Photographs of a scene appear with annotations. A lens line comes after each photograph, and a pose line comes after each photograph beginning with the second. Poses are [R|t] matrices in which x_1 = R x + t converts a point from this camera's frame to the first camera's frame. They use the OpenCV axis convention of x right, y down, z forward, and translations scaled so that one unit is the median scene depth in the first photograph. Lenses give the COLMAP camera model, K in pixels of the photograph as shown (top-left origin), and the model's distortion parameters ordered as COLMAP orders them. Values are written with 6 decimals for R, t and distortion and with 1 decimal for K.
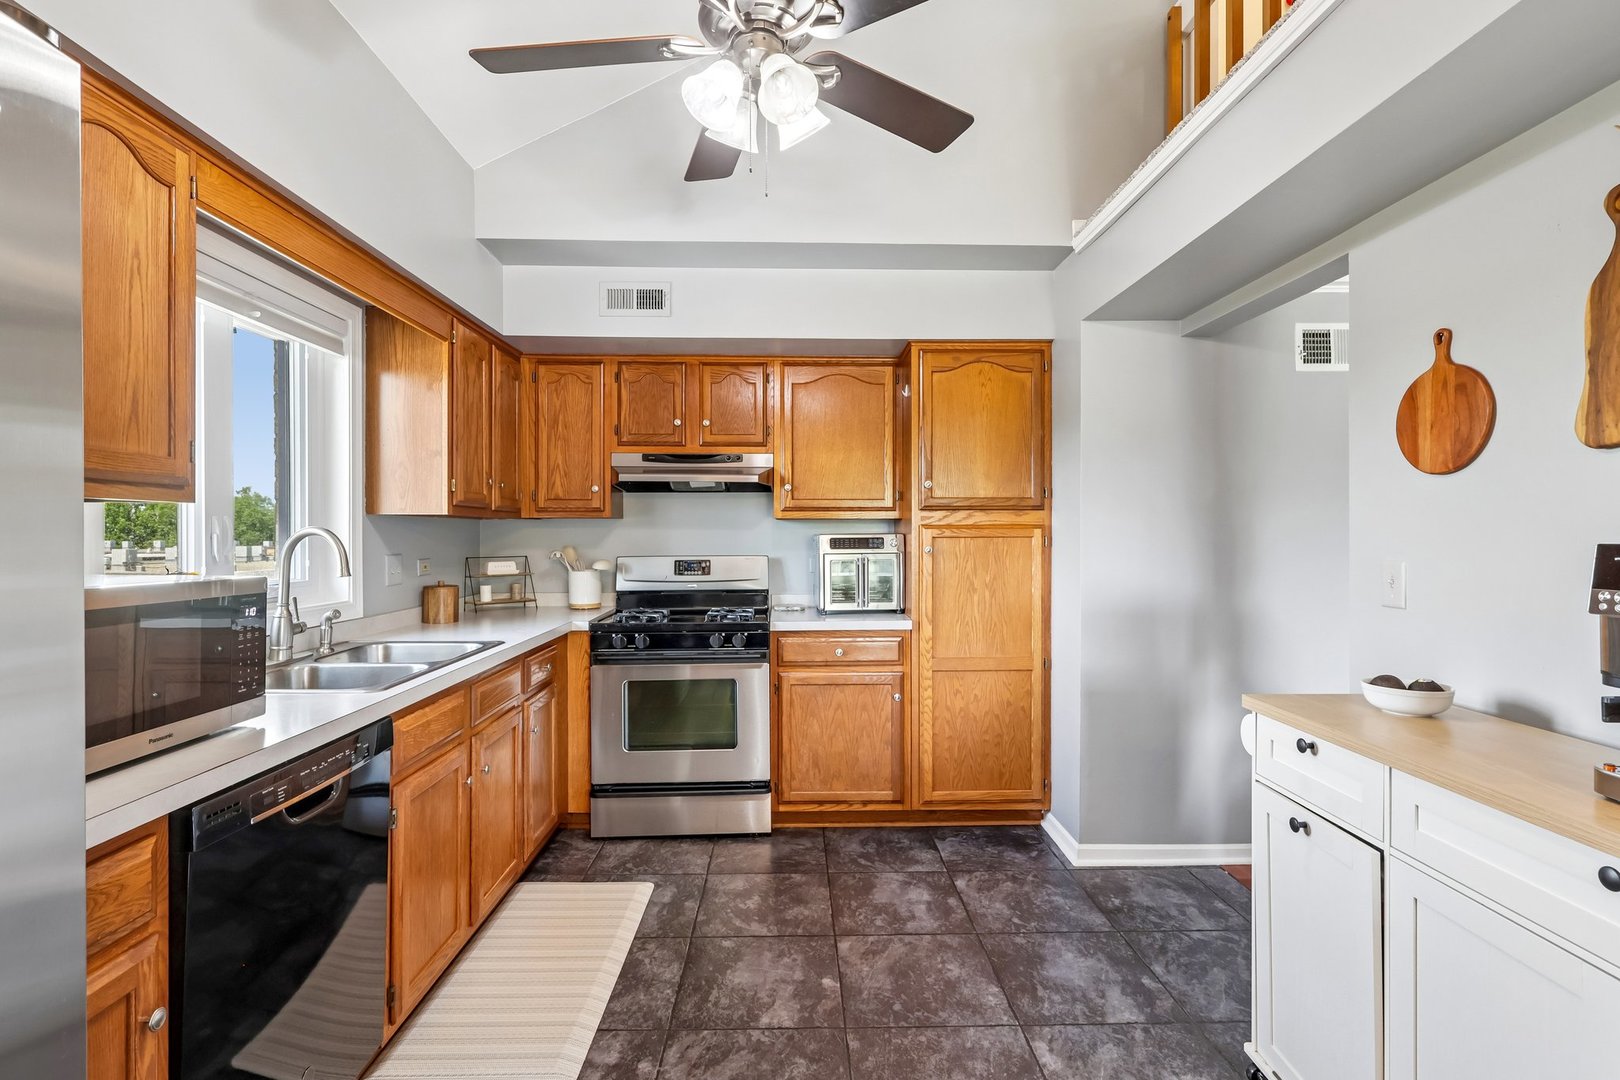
lens RADIAL K [[762.1, 0, 802.7], [0, 762.1, 533.9], [0, 0, 1]] dist [-0.000345, -0.001677]
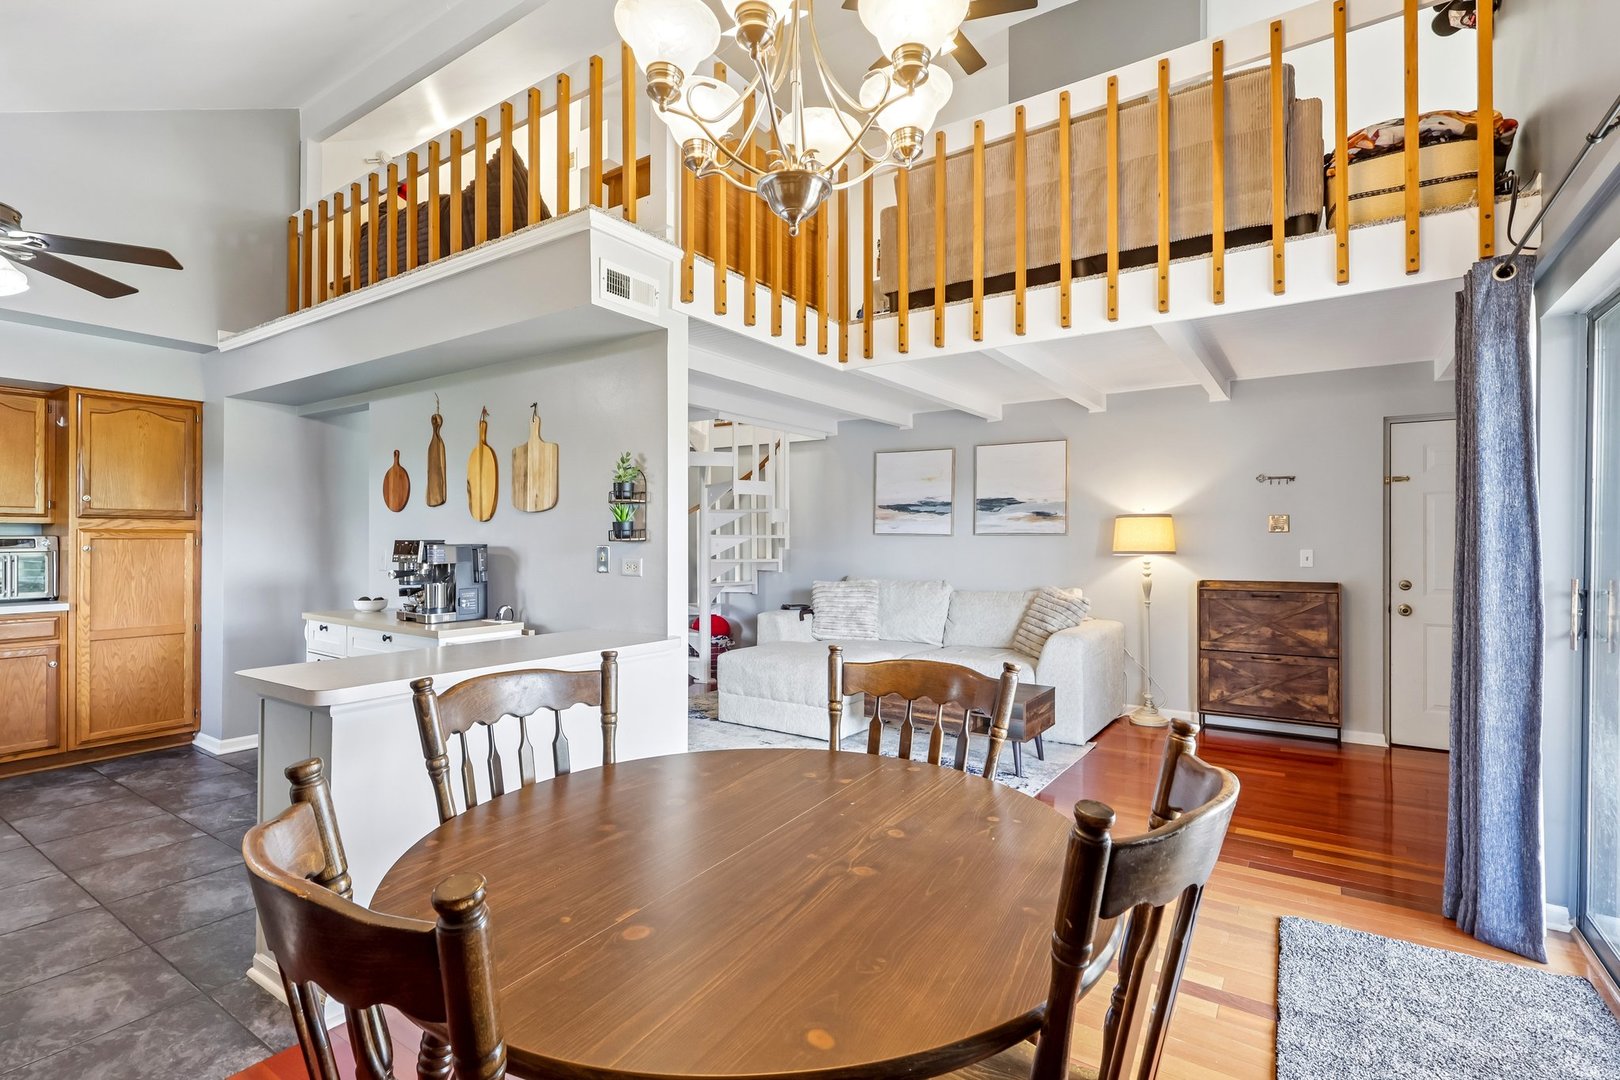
lens RADIAL K [[762.1, 0, 810.6], [0, 762.1, 537.3], [0, 0, 1]] dist [-0.000345, -0.001677]
pose [[0.568135, 0.003906, 0.822926, -0.202076], [-0.002837, 0.999992, -0.002788, 0.002302], [-0.822930, -0.000751, 0.568142, -0.758943]]
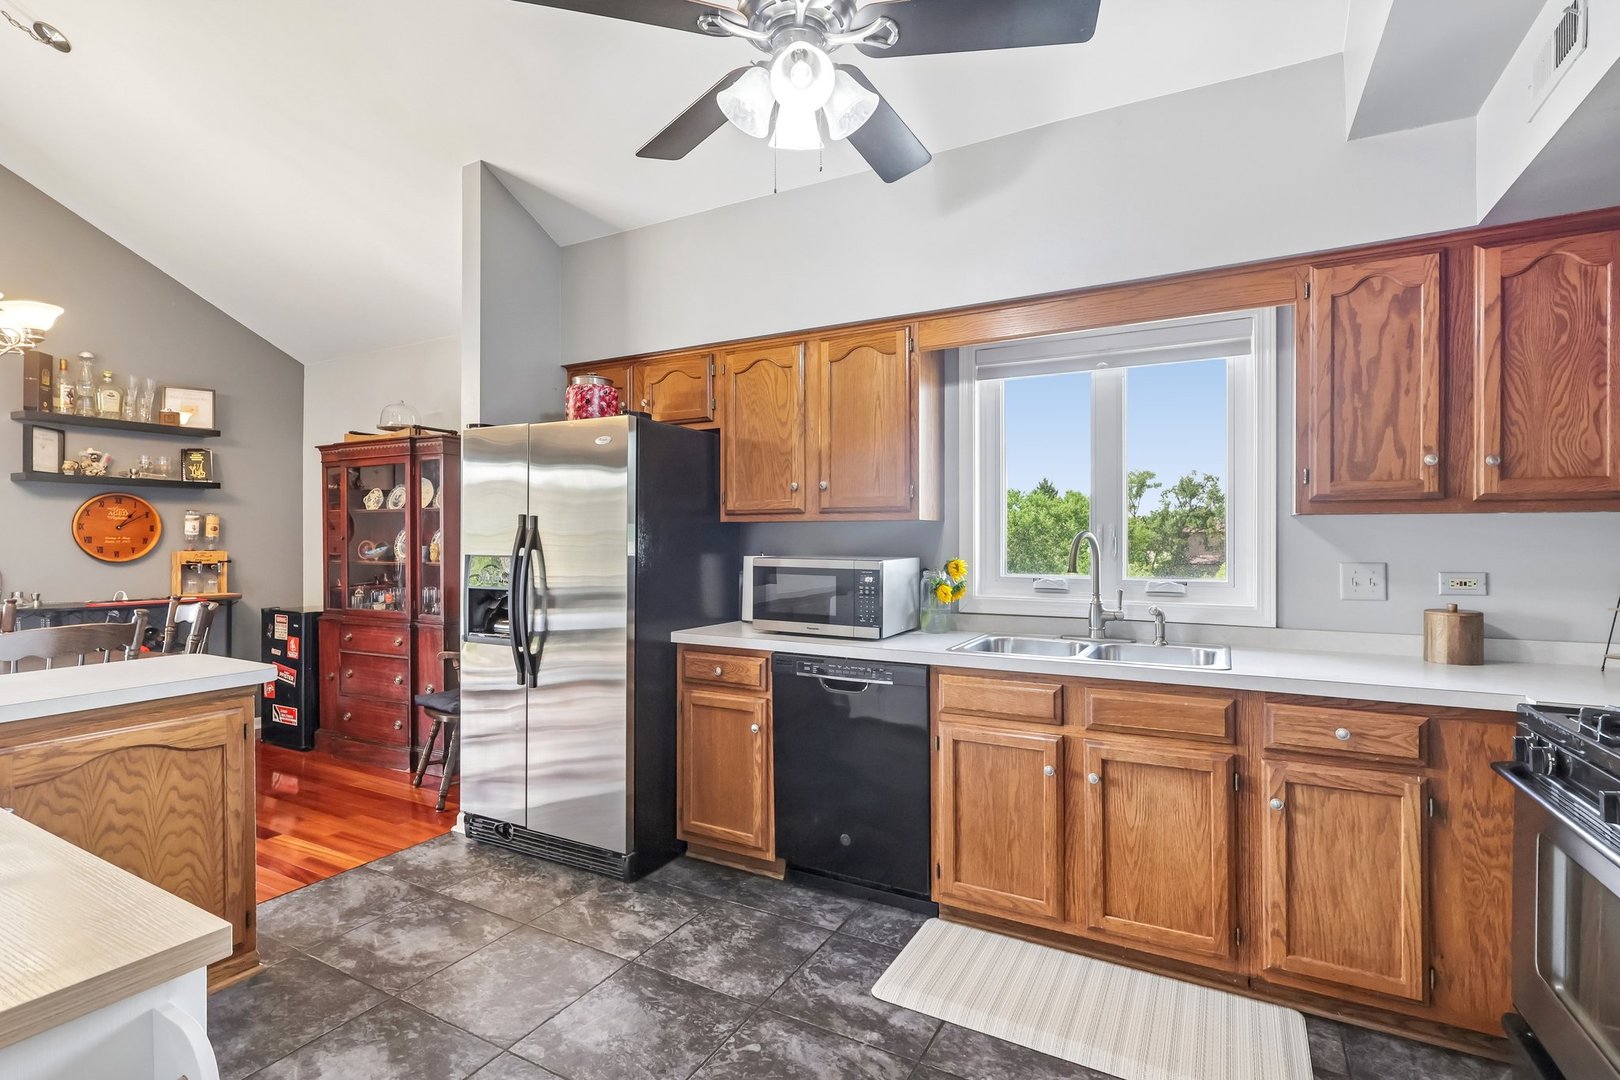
lens RADIAL K [[762.1, 0, 803.6], [0, 762.1, 541.8], [0, 0, 1]] dist [-0.000345, -0.001677]
pose [[-0.497925, 0.001831, -0.867218, 0.431627], [-0.002907, 0.999989, 0.003780, 0.002729], [0.867215, 0.004403, -0.497914, 0.816916]]
